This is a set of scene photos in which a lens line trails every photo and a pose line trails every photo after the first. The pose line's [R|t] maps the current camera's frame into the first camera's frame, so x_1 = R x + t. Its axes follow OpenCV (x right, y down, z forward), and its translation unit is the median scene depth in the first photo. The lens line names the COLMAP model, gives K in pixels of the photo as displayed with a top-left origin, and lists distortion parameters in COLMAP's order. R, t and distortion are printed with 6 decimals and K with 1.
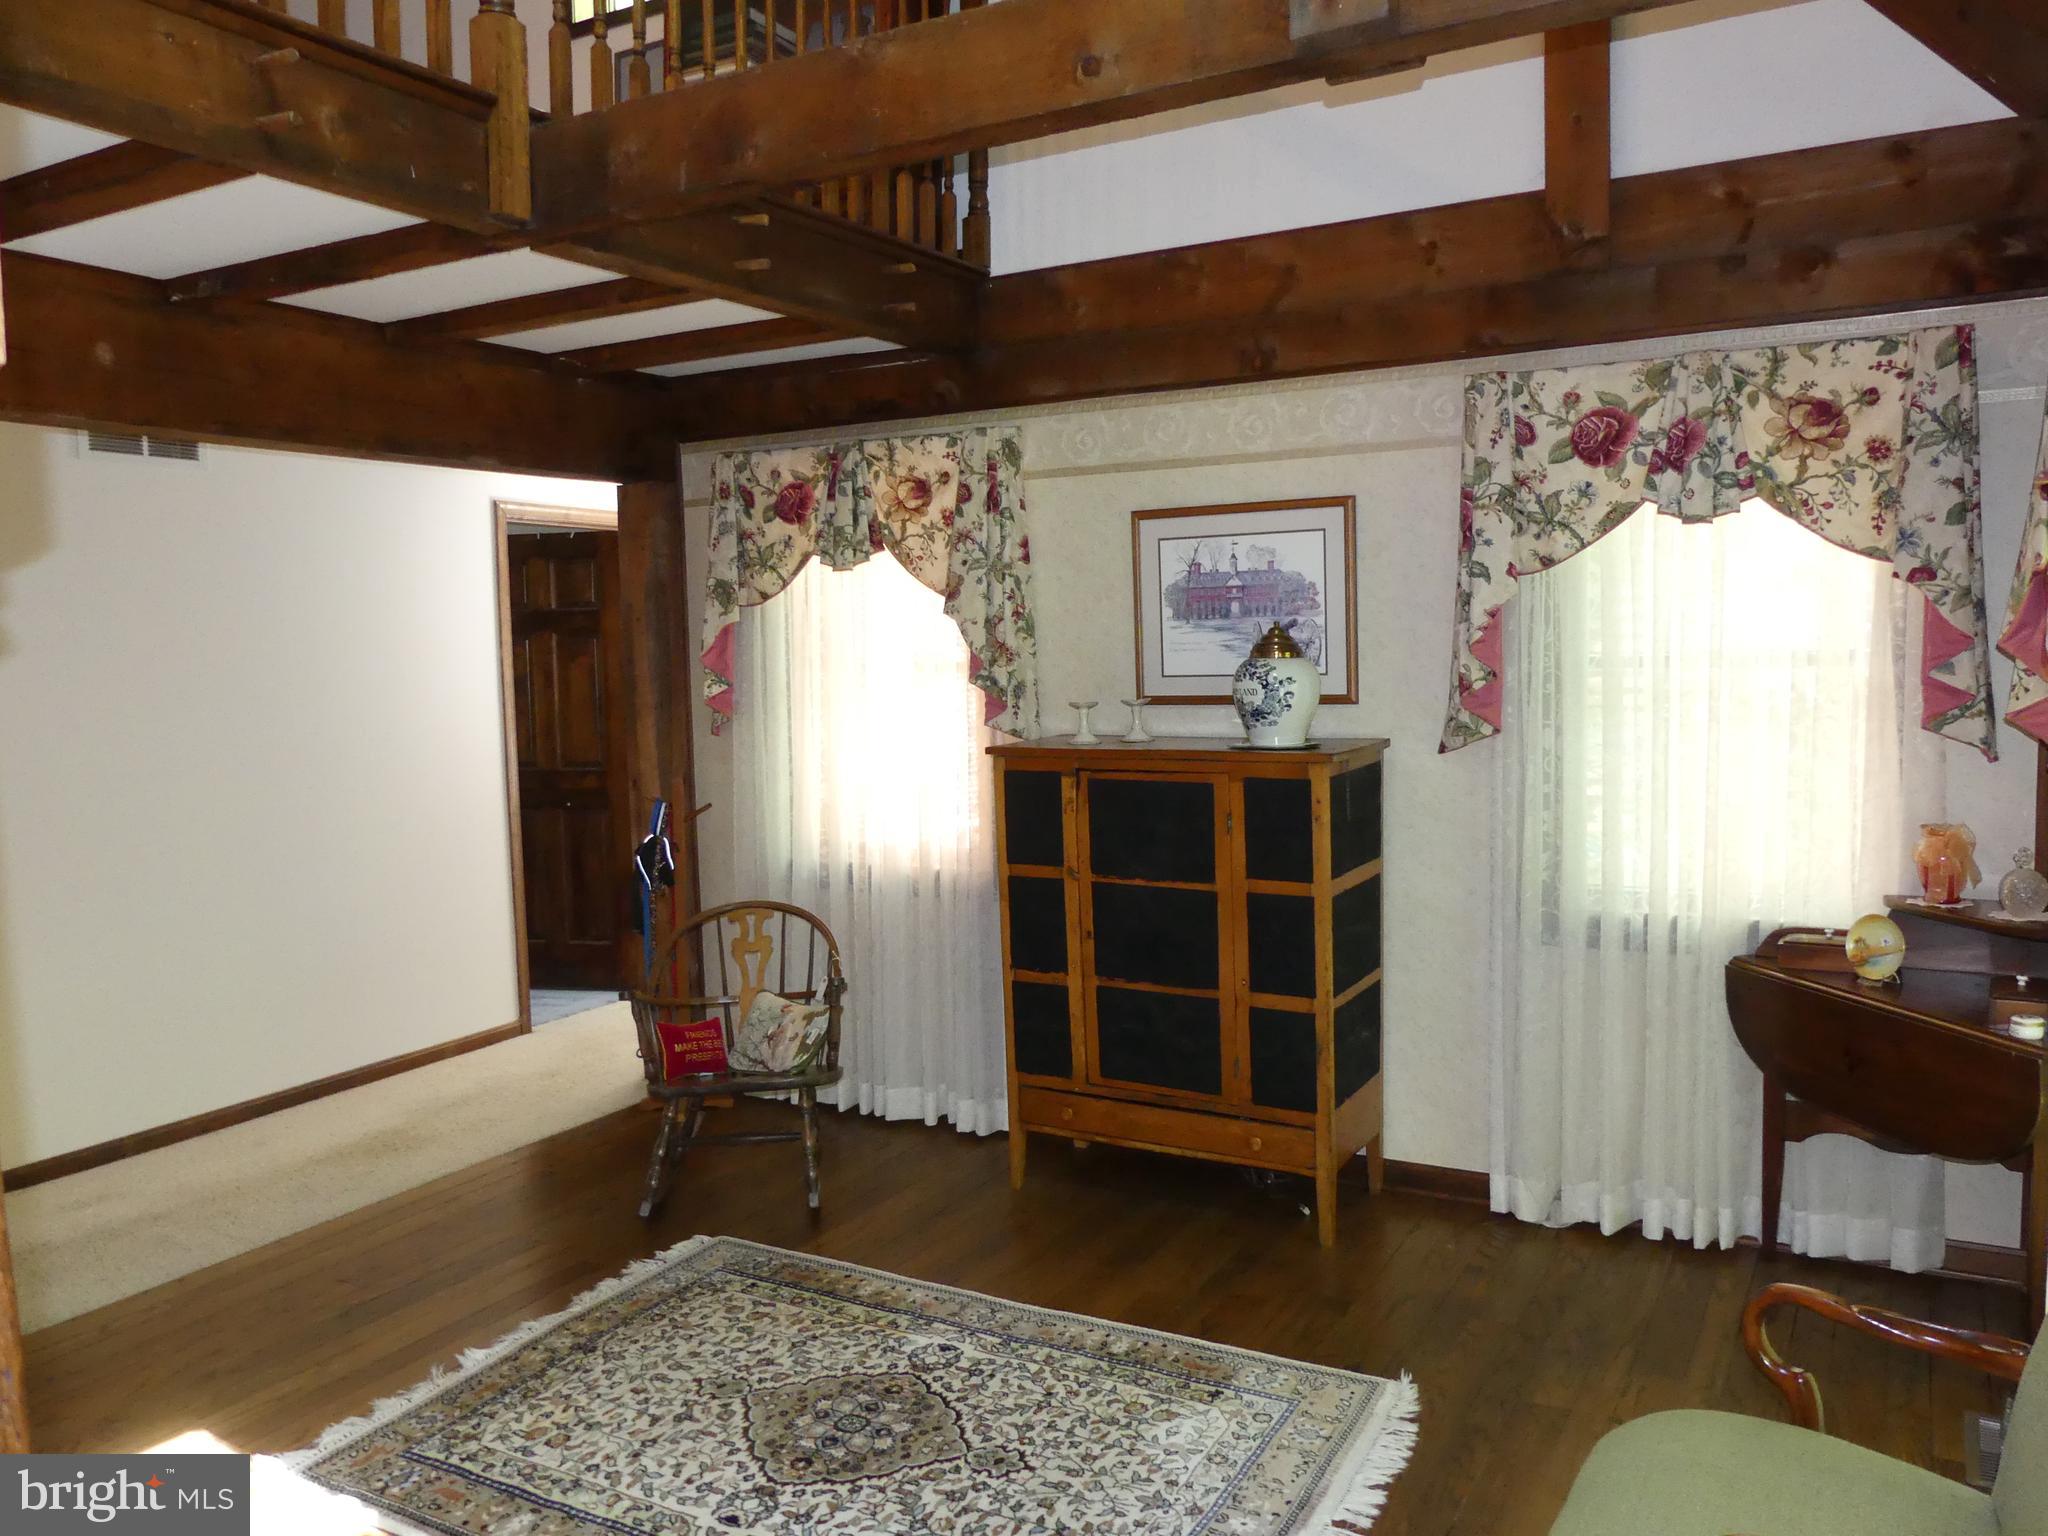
lens RADIAL K [[1541.0, 0, 1015.4], [0, 1541.0, 765.9], [0, 0, 1]] dist [-0.042649, 0.047487]
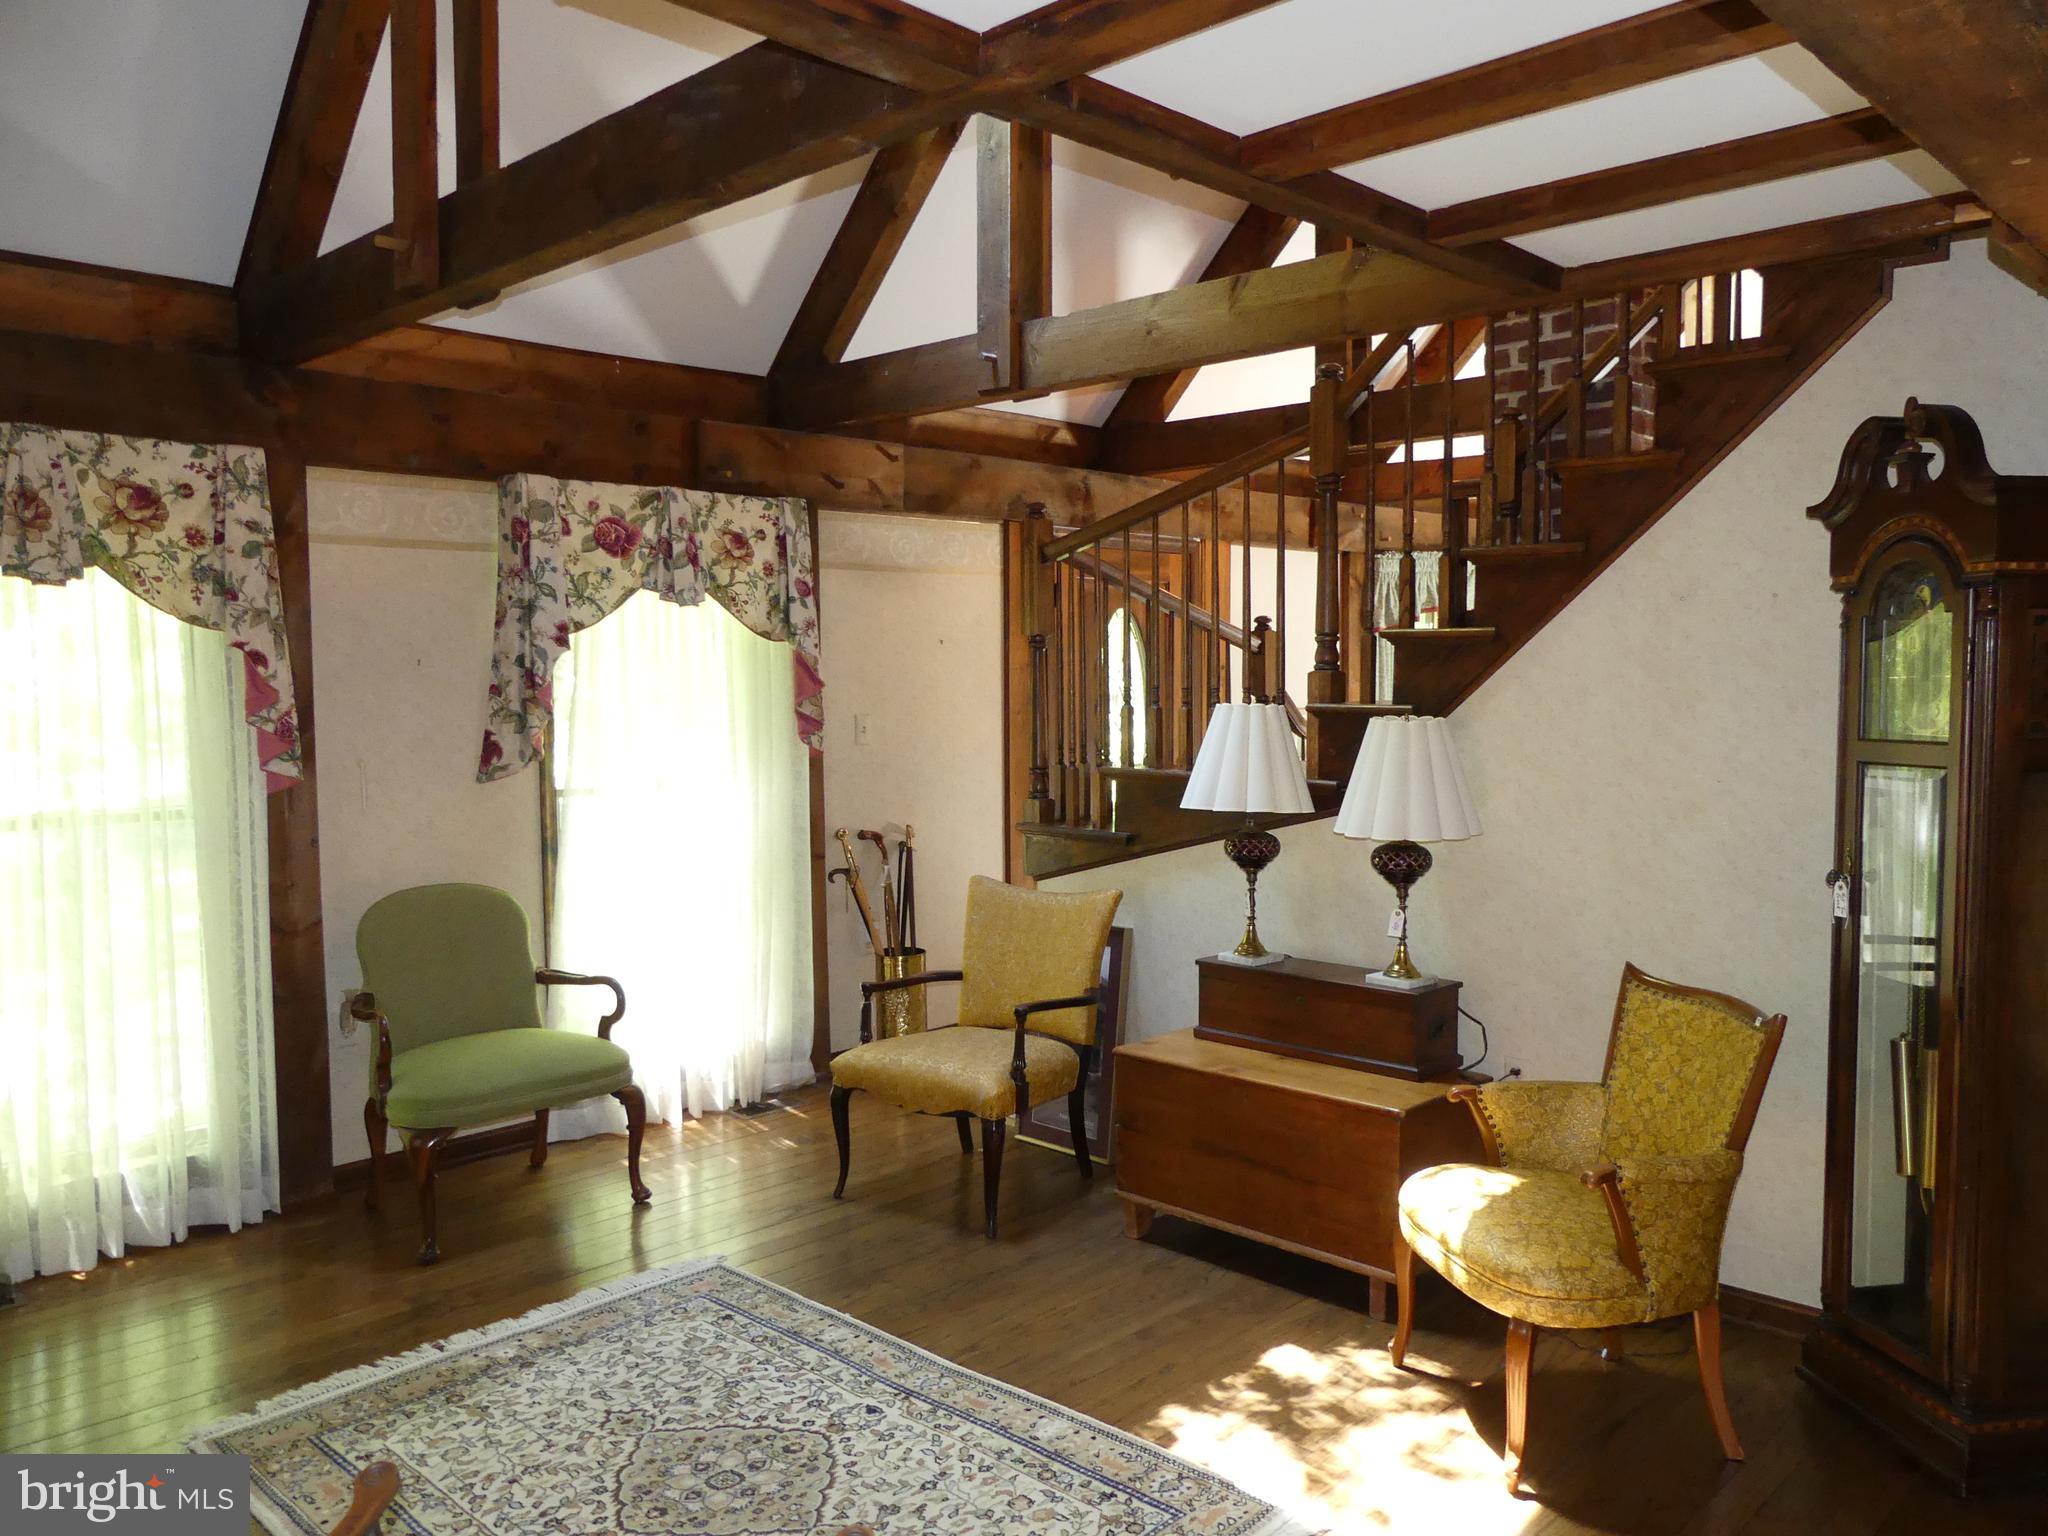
lens RADIAL K [[1541.0, 0, 1046.2], [0, 1541.0, 770.3], [0, 0, 1]] dist [-0.042649, 0.047487]
pose [[-0.972279, 0.007555, 0.233700, -0.461757], [0.043102, 0.988141, 0.147377, -0.126965], [-0.229815, 0.153364, -0.961075, 1.571103]]
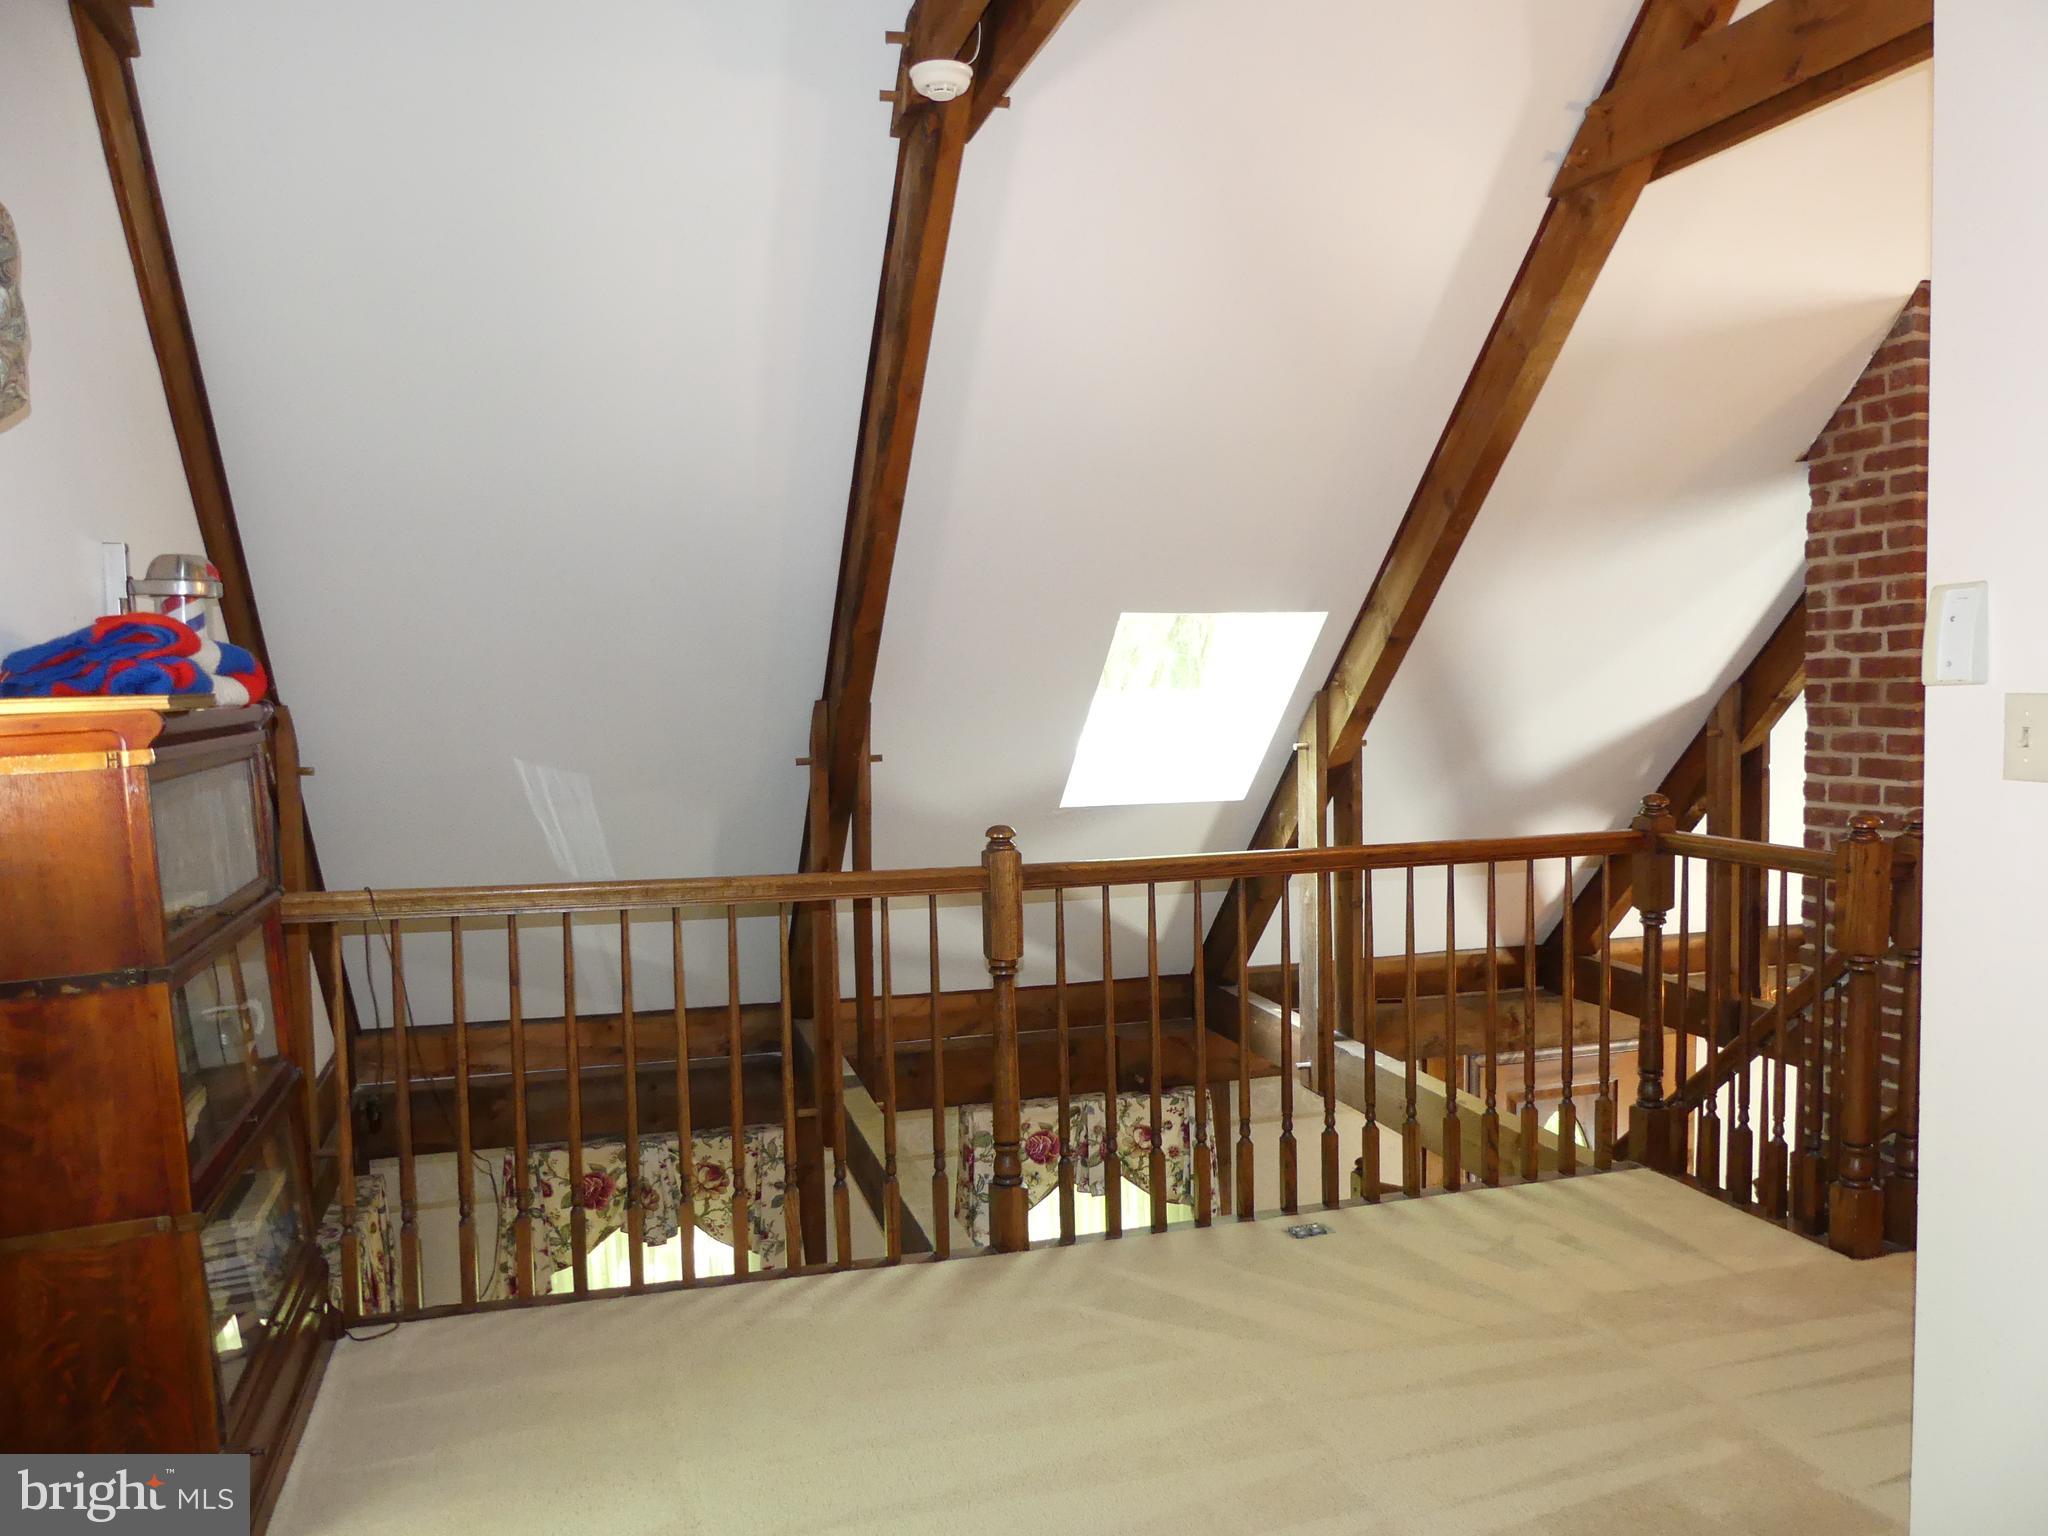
lens RADIAL K [[1541.0, 0, 1024.6], [0, 1541.0, 772.6], [0, 0, 1]] dist [-0.042649, 0.047487]
pose [[-0.720665, -0.012728, 0.693166, -1.015713], [0.091794, 0.989277, 0.113601, -0.807463], [-0.687180, 0.145496, -0.711769, 1.547908]]
